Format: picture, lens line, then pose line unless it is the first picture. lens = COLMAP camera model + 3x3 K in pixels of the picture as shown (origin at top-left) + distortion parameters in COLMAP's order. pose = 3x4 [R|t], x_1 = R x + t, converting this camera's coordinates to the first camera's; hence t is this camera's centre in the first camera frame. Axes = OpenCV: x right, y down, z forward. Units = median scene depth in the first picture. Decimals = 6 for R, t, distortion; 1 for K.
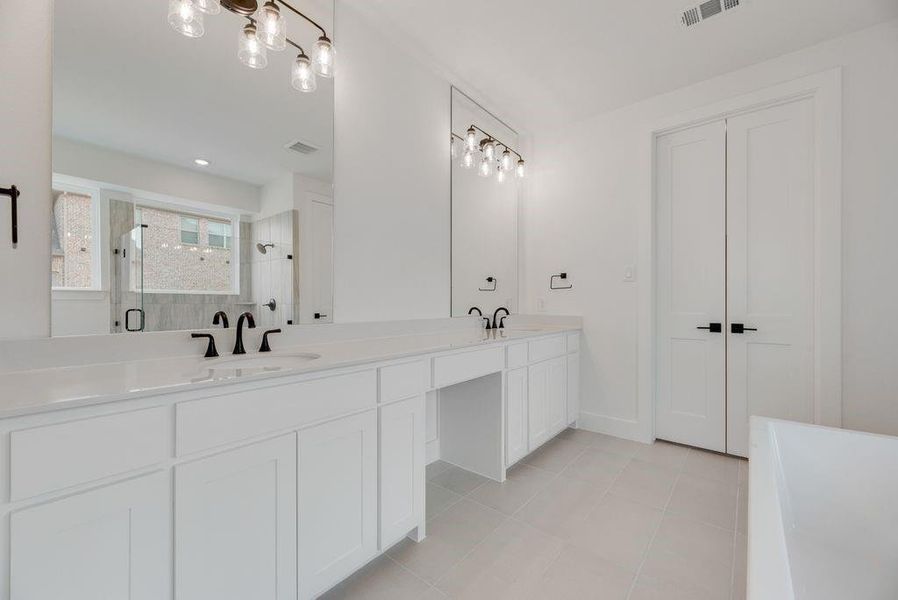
lens RADIAL K [[362.0, 0, 445.2], [0, 362.0, 302.1], [0, 0, 1]] dist [0.003972, -0.000789]
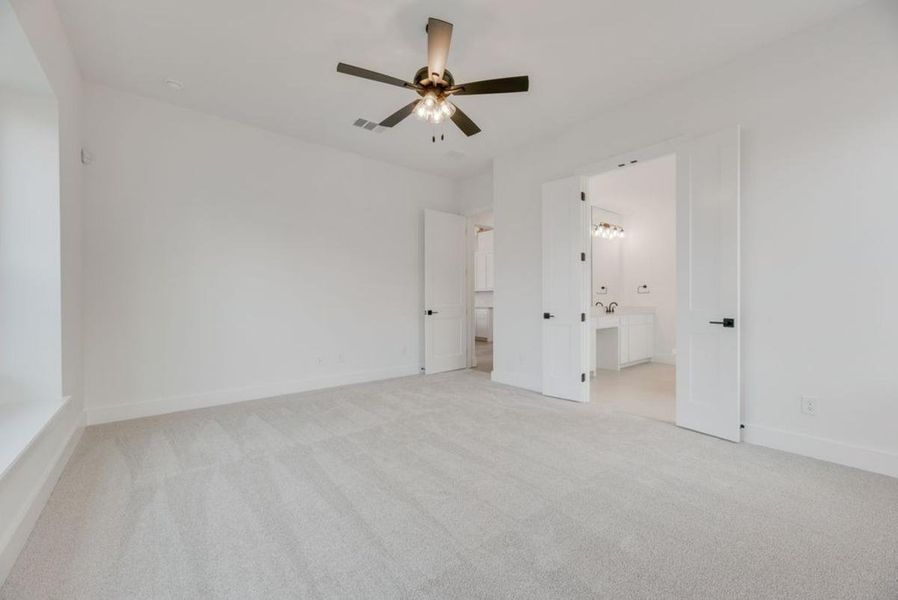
lens RADIAL K [[362.0, 0, 453.4], [0, 362.0, 301.8], [0, 0, 1]] dist [0.003972, -0.000789]
pose [[0.983052, -0.006482, -0.183213, -0.371164], [0.007736, 0.999951, 0.006132, -0.008879], [0.183164, -0.007446, 0.983054, -1.244767]]
